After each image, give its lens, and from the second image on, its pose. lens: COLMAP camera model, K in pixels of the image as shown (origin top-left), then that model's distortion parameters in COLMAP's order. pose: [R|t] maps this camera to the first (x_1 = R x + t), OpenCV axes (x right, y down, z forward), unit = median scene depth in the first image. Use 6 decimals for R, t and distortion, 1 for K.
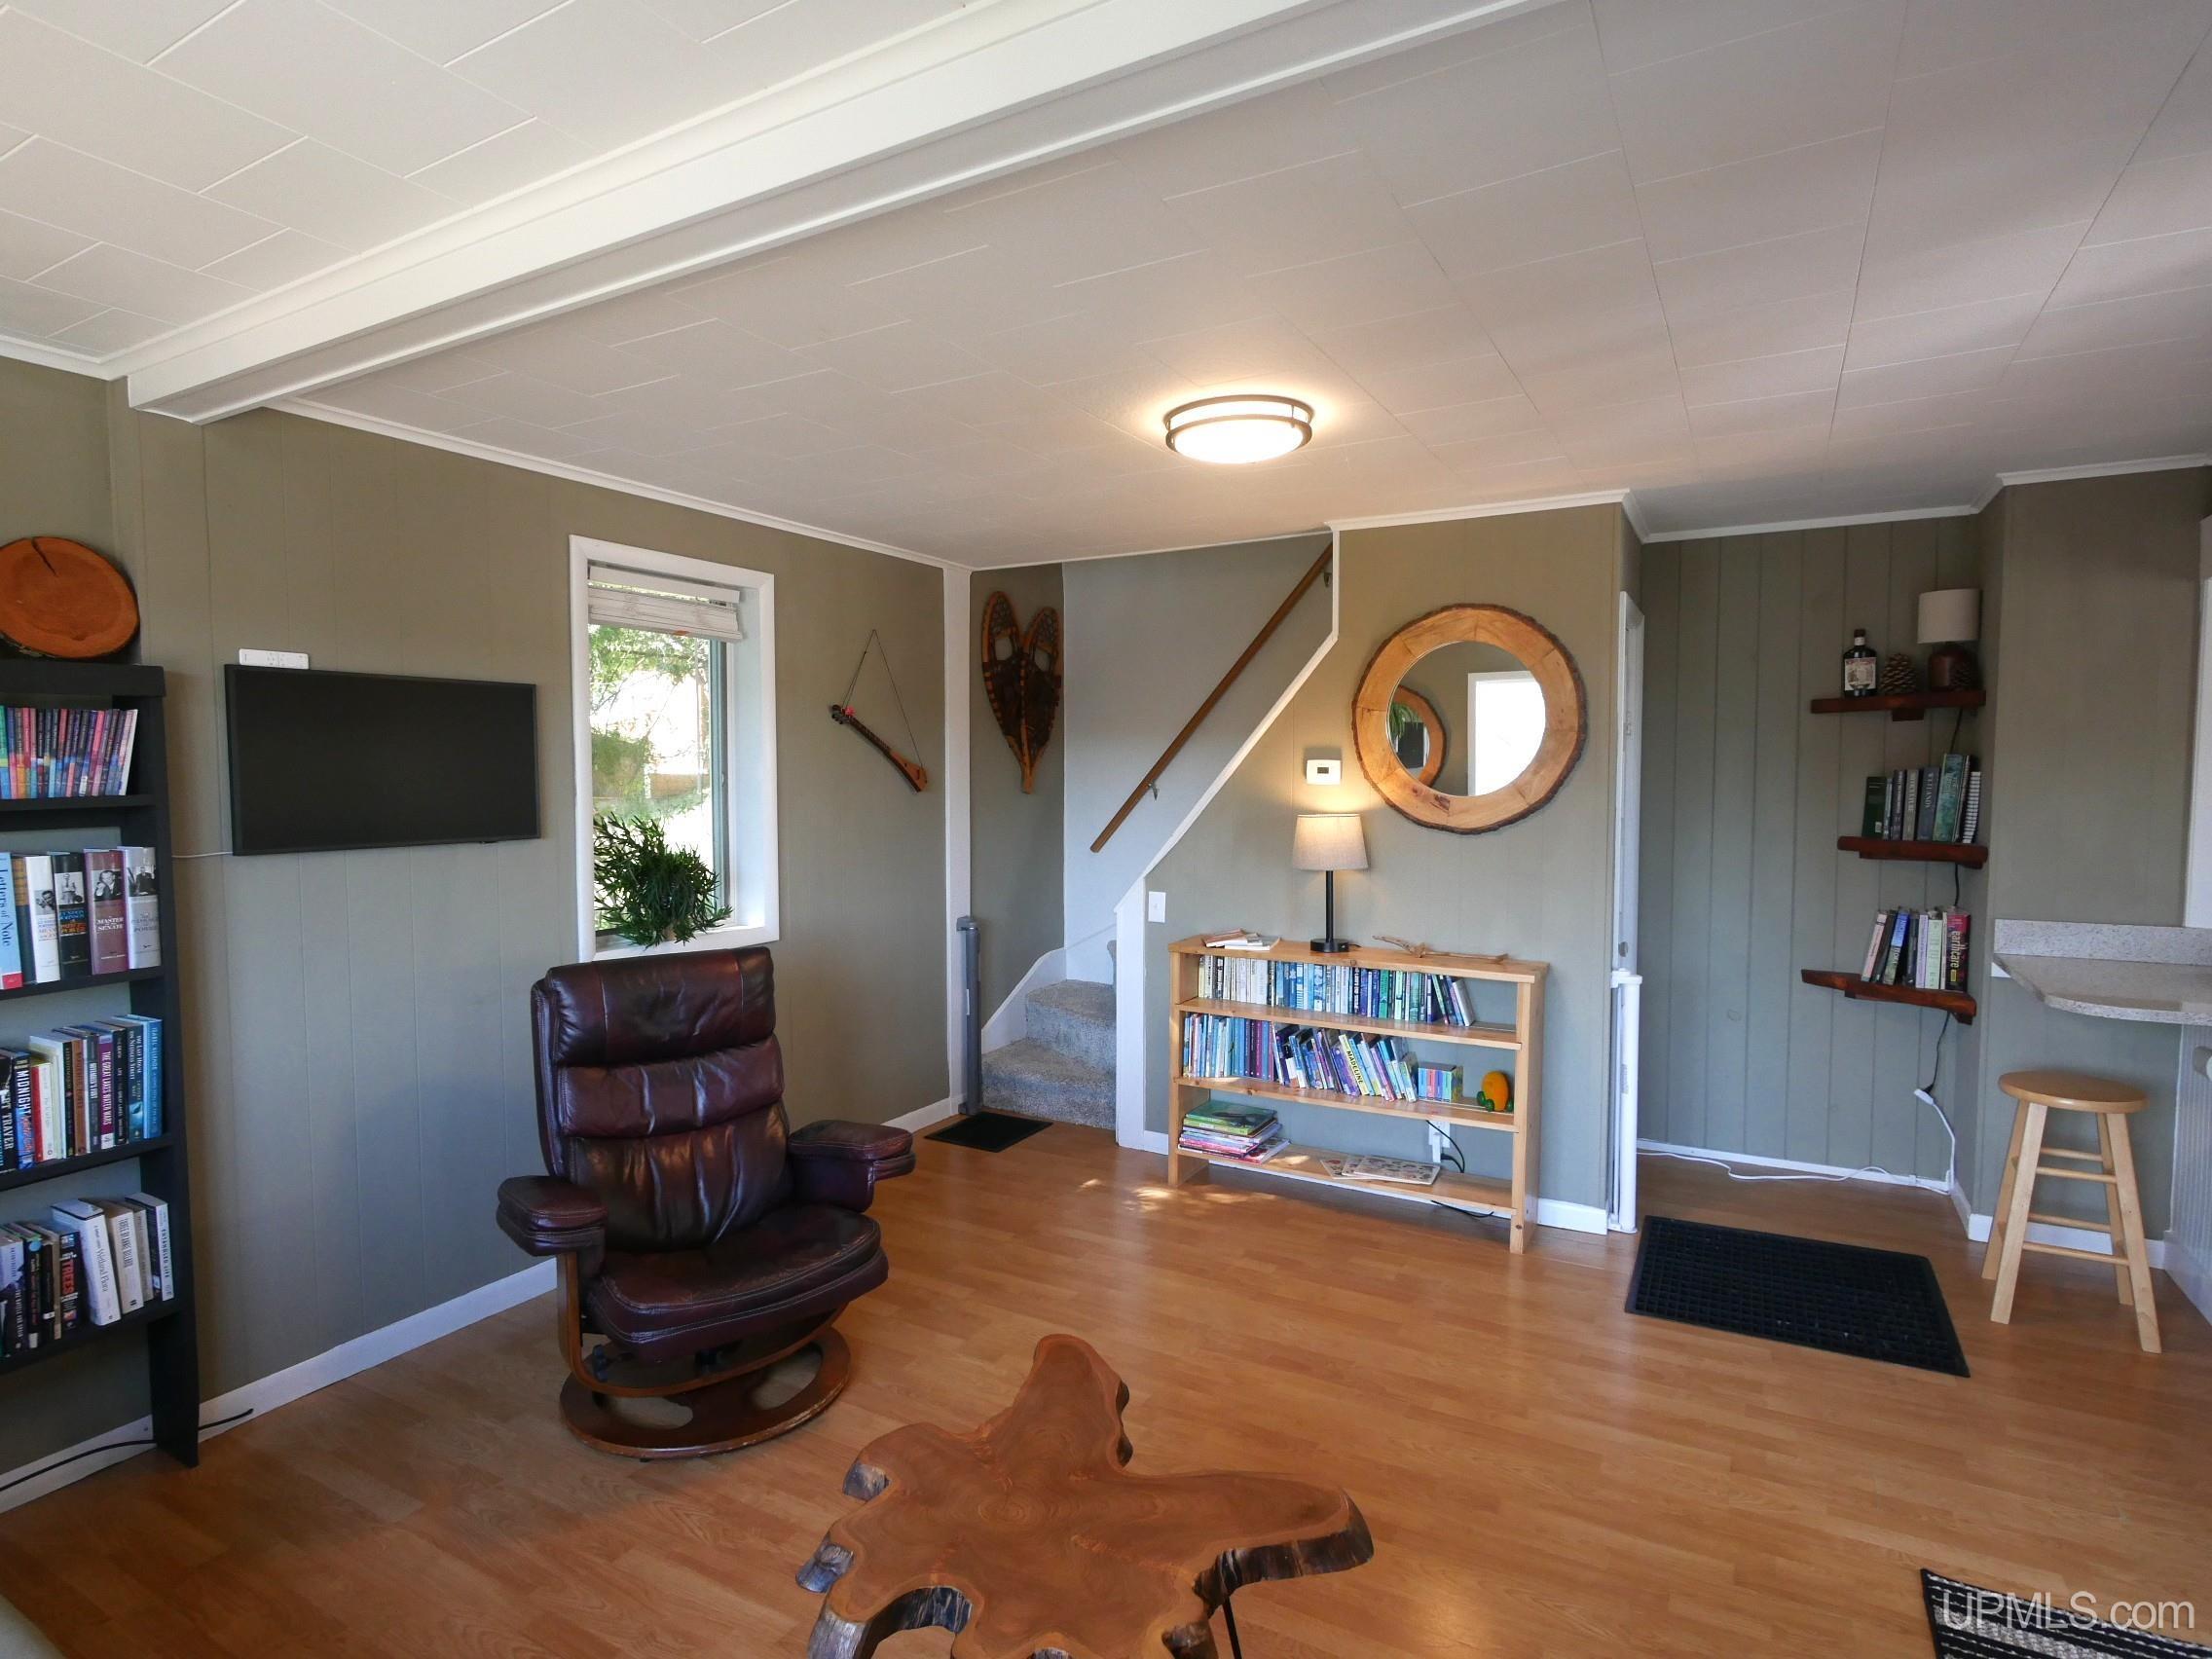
lens RADIAL K [[1174.7, 0, 1093.9], [0, 1174.7, 835.7], [0, 0, 1]] dist [0.008932, -0.002803]
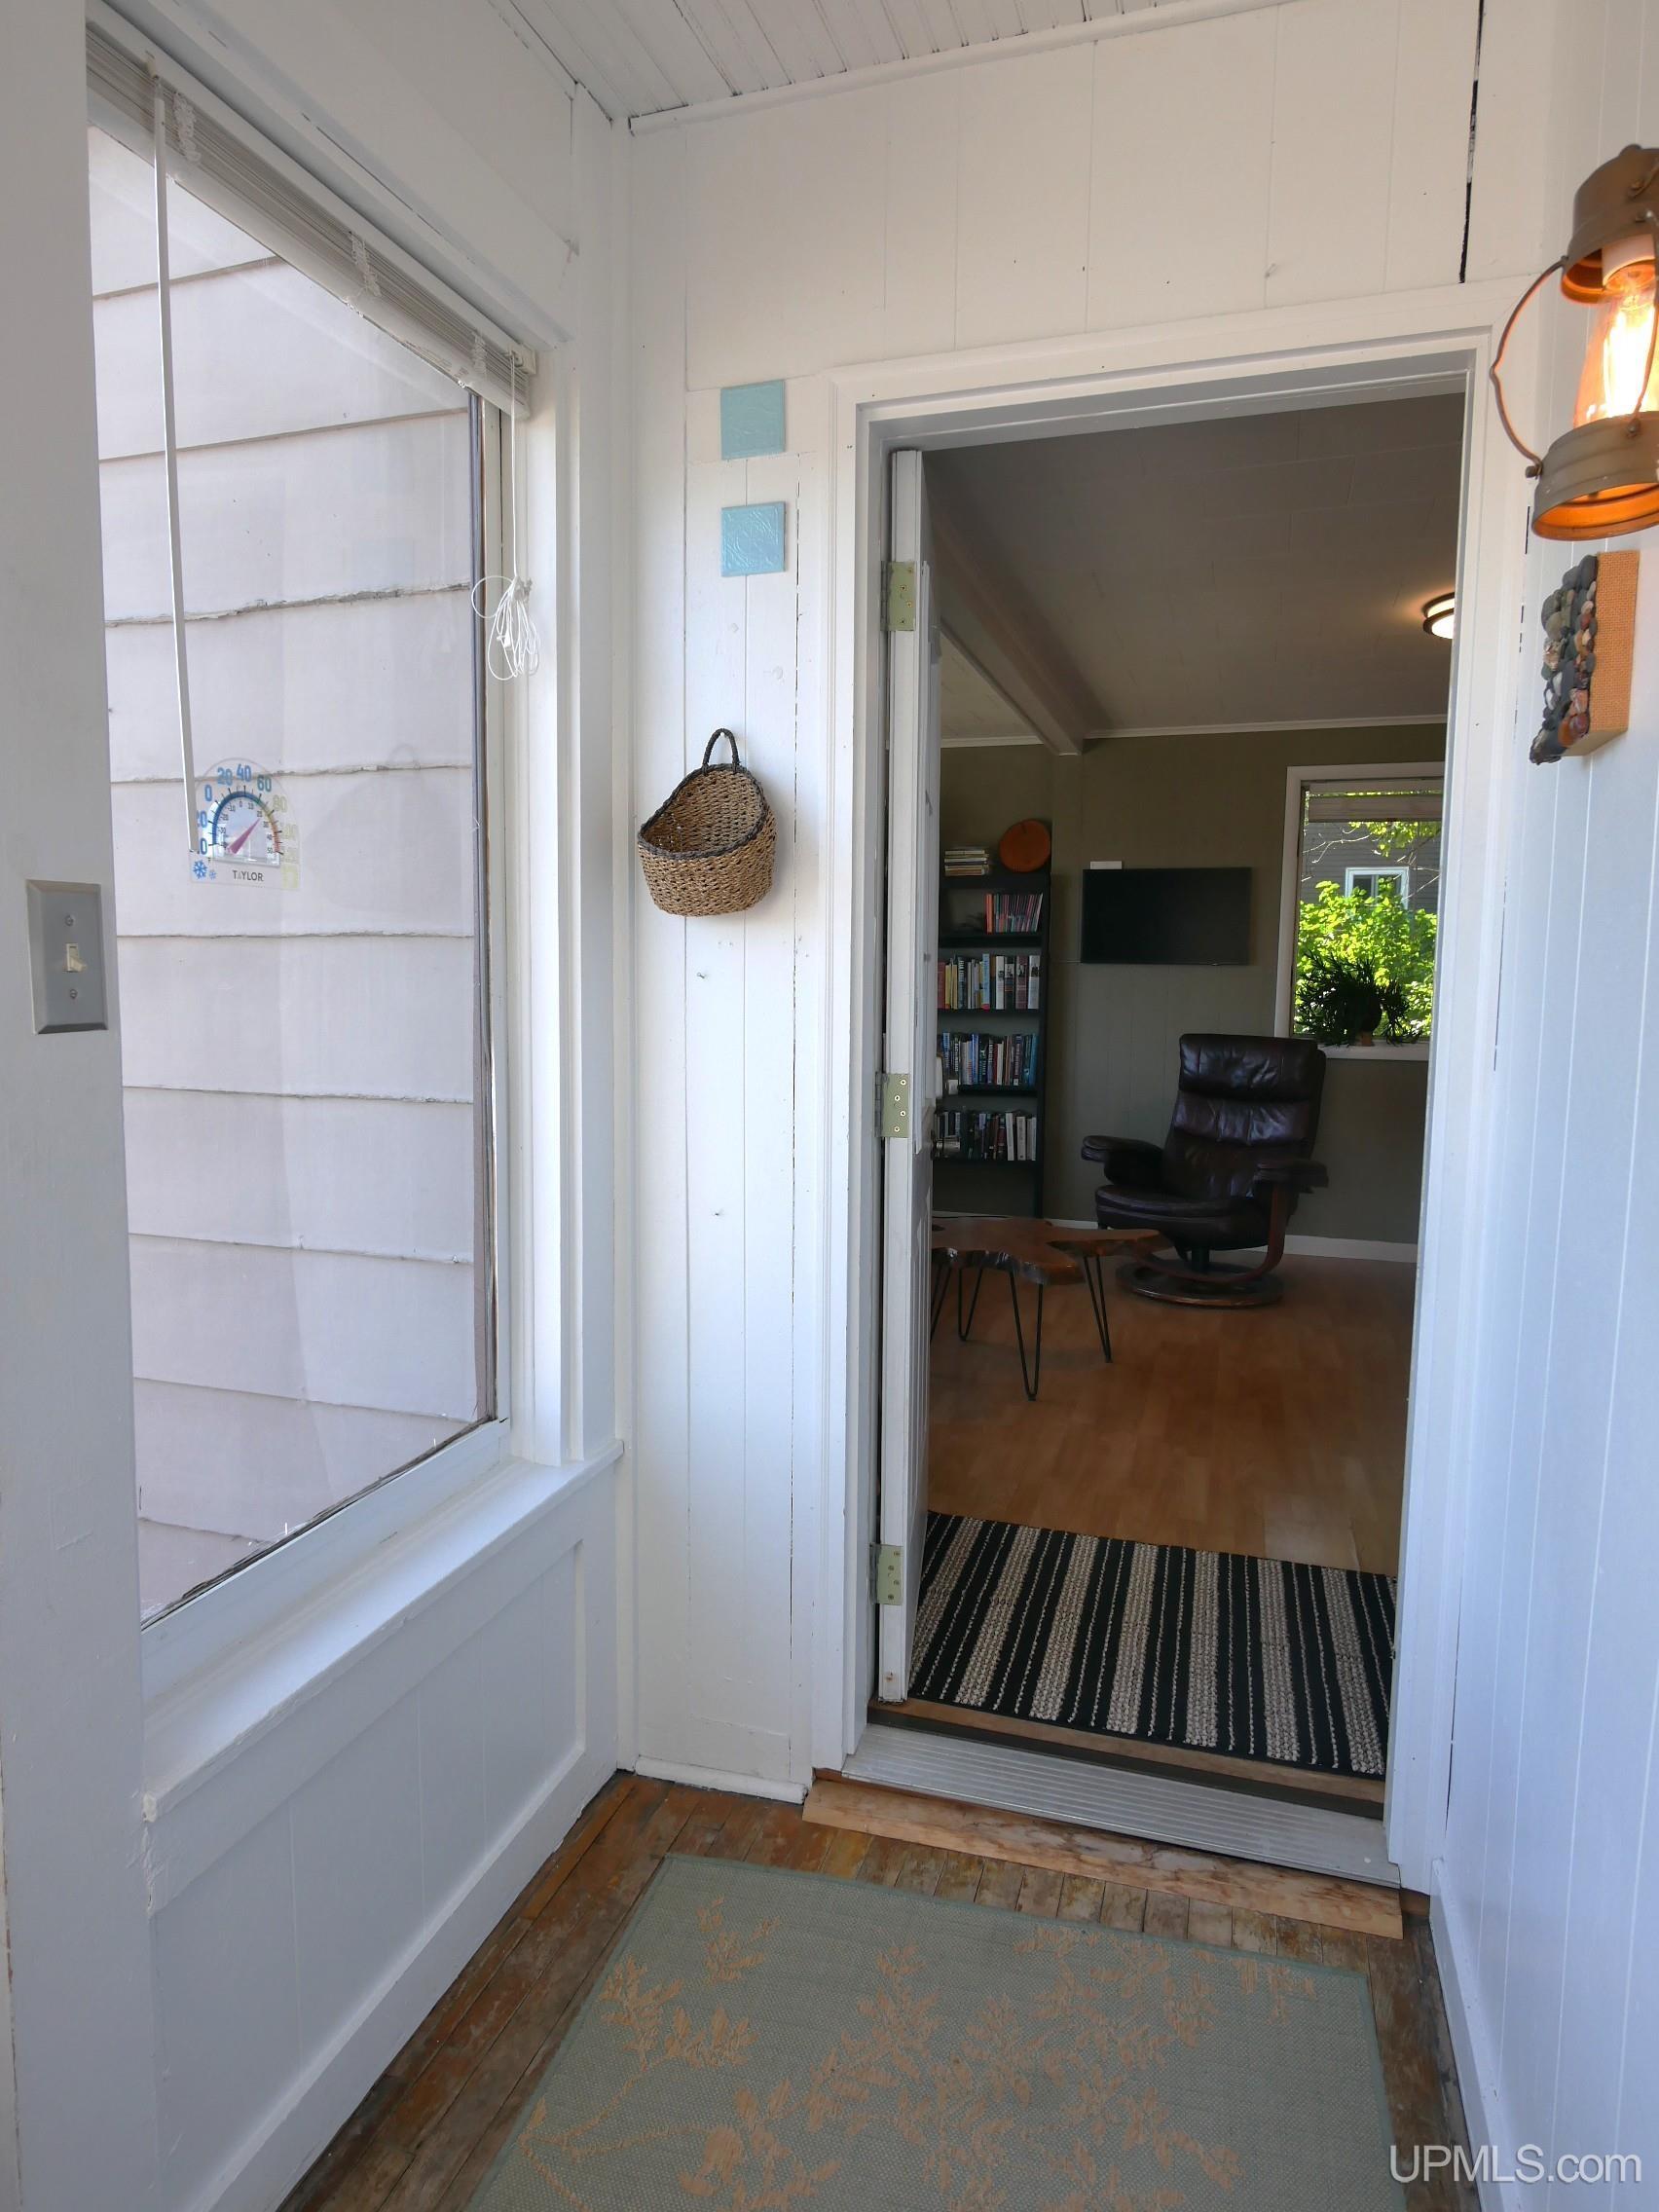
lens RADIAL K [[1293.2, 0, 834.3], [0, 1293.2, 1095.4], [0, 0, 1]] dist [-0.007901, 0.004306]
pose [[0.195919, 0.110398, -0.974386, 1.006455], [-0.064487, 0.992942, 0.099535, 0.035732], [0.978497, 0.043334, 0.201655, 0.091224]]
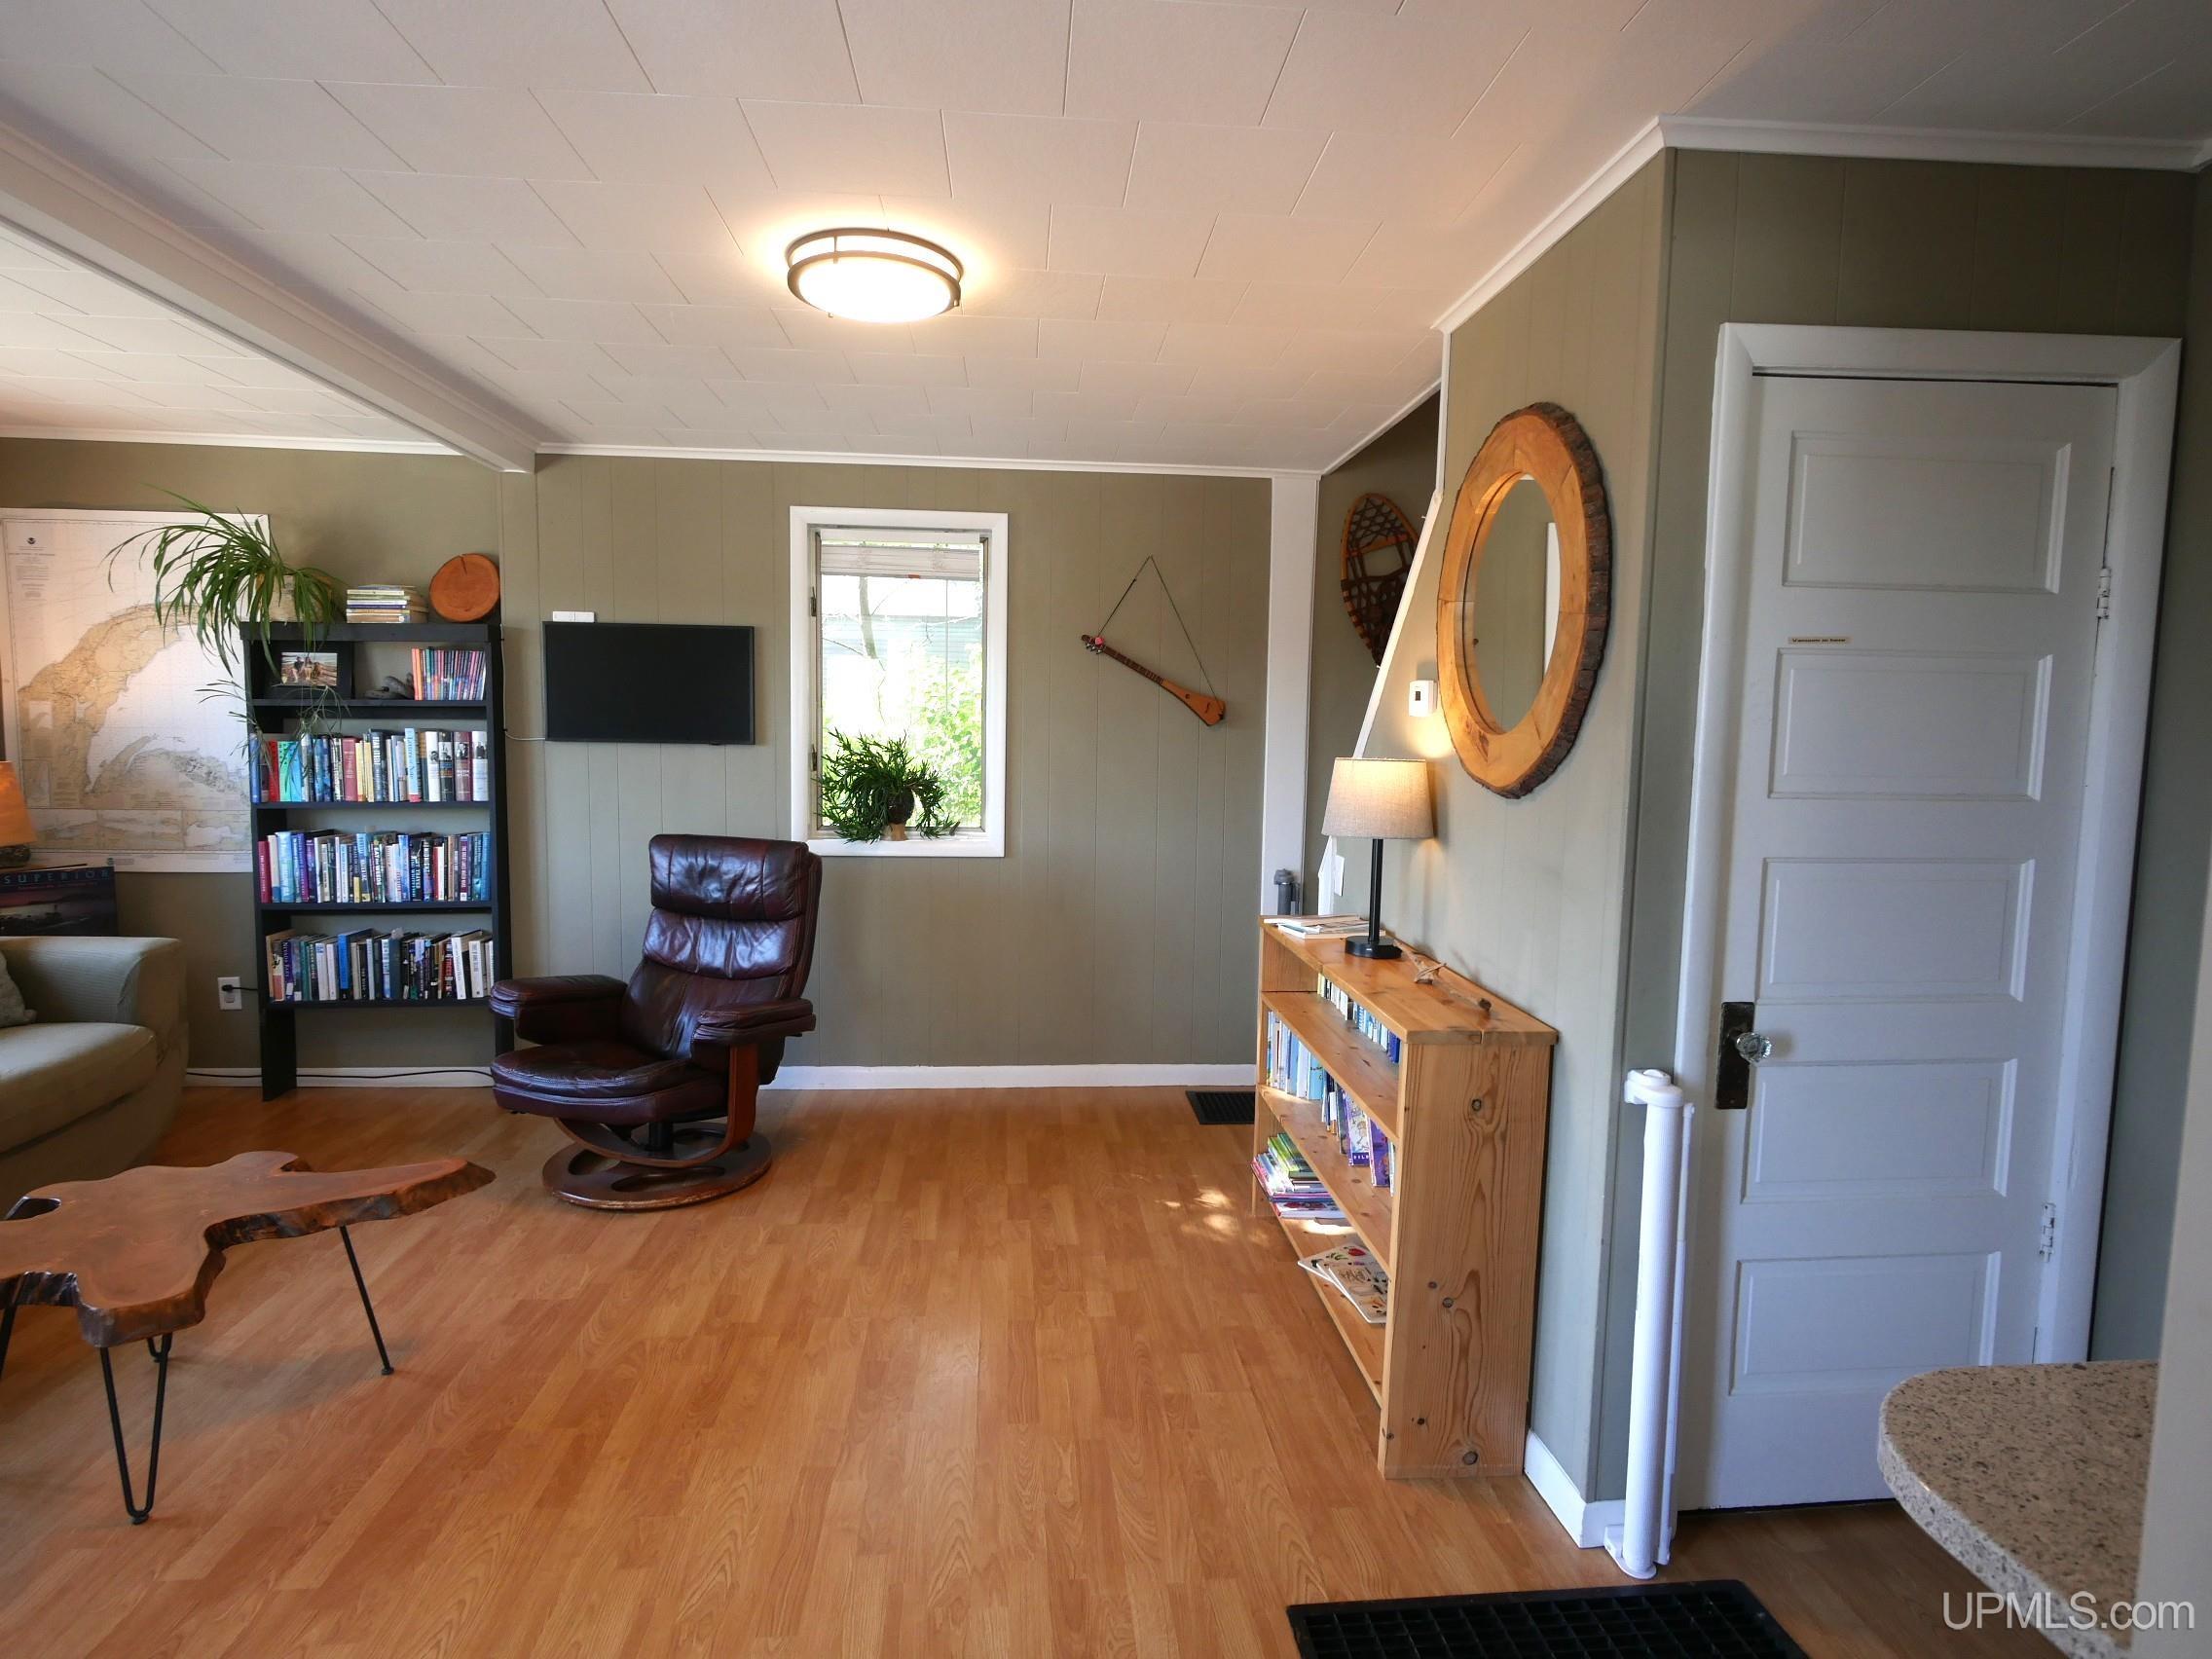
lens RADIAL K [[1174.7, 0, 1092.3], [0, 1174.7, 830.6], [0, 0, 1]] dist [0.008932, -0.002803]
pose [[0.561642, 0.089131, -0.822566, 0.725885], [-0.067375, 0.995806, 0.061900, -0.007342], [0.824633, 0.020655, 0.565291, 0.500655]]
